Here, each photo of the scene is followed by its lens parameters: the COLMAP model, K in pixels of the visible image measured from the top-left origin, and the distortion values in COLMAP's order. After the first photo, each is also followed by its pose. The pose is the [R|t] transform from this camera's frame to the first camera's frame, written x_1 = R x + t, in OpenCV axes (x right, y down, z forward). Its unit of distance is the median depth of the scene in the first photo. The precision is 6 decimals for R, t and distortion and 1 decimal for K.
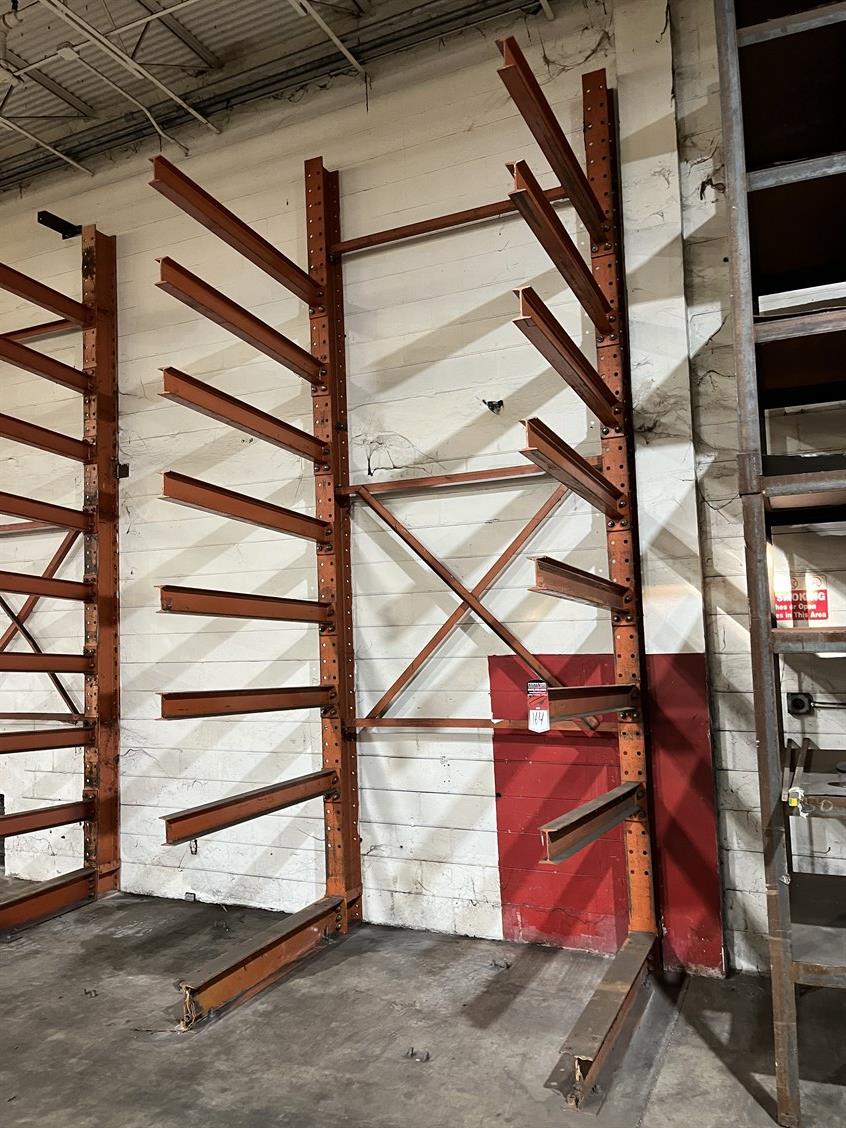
lens RADIAL K [[845.5, 0, 423.0], [0, 845.5, 564.0], [0, 0, 1]] dist [0.048074, -0.072098]
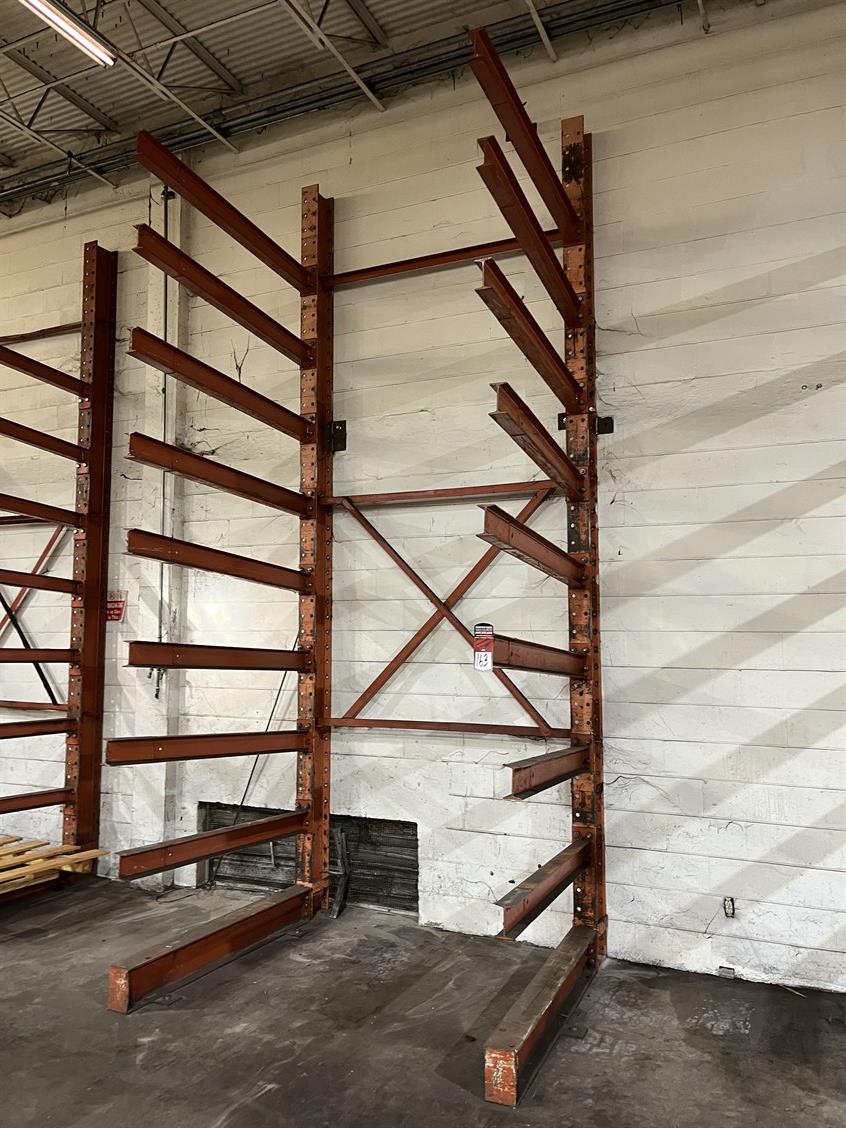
lens RADIAL K [[825.2, 0, 422.1], [0, 825.2, 575.2], [0, 0, 1]] dist [0.048304, -0.090569]
pose [[0.999185, 0.040343, -0.001461, -0.533876], [-0.040347, 0.999182, -0.002617, 0.041127], [0.001355, 0.002674, 0.999996, 0.231072]]
